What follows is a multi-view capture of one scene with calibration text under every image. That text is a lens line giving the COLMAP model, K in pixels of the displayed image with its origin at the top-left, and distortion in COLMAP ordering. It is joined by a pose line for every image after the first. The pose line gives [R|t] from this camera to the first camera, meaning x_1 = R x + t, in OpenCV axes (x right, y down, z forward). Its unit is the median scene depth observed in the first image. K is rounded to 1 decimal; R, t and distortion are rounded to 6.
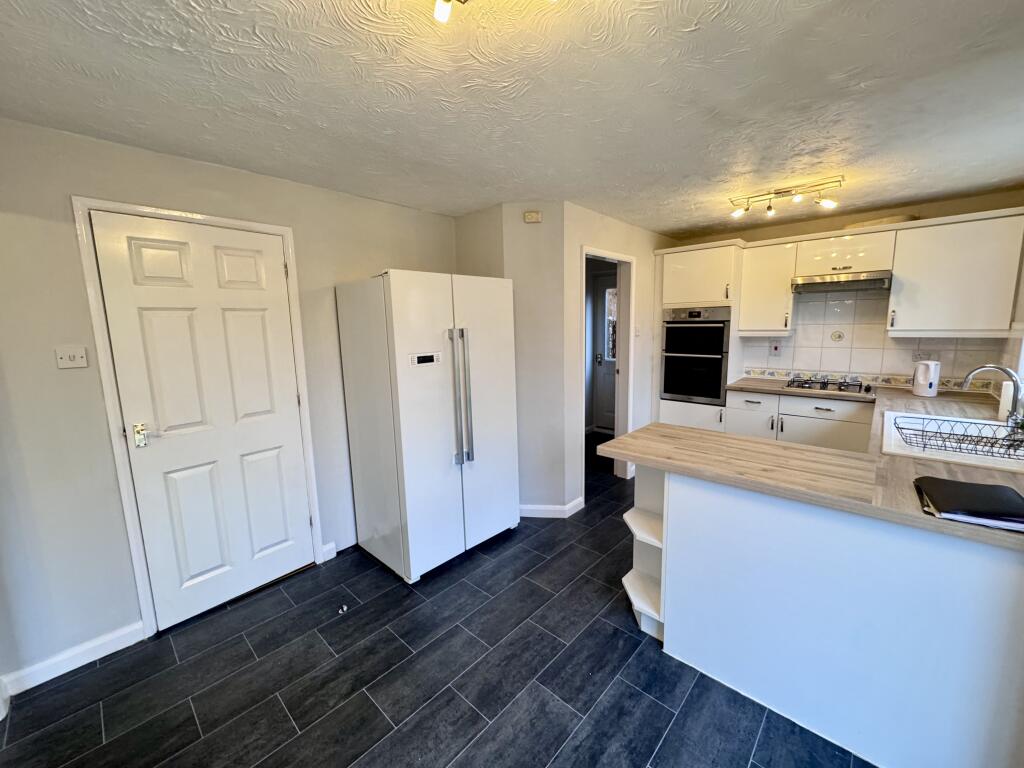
lens RADIAL K [[406.7, 0, 512.4], [0, 406.7, 383.5], [0, 0, 1]] dist [-0.002011, 0.000038]
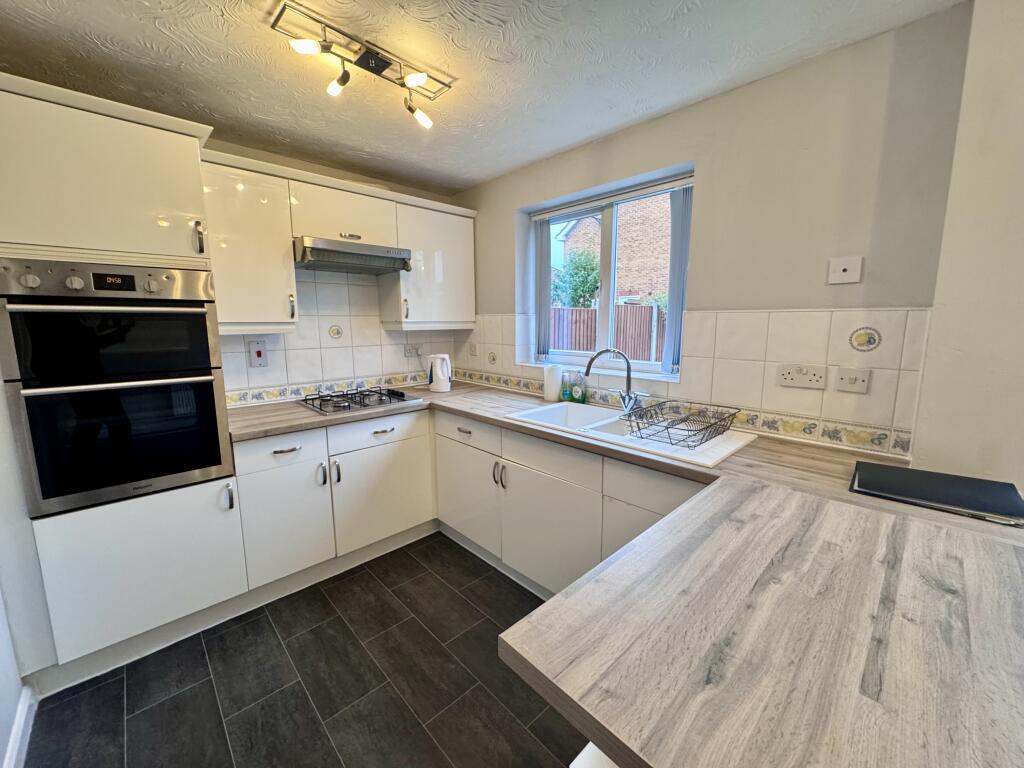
lens RADIAL K [[406.7, 0, 512.4], [0, 406.7, 383.5], [0, 0, 1]] dist [-0.002011, 0.000038]
pose [[0.063417, -0.134680, 0.988858, 0.072100], [0.148364, 0.981114, 0.124110, -0.068092], [-0.986897, 0.138840, 0.082201, 0.635556]]
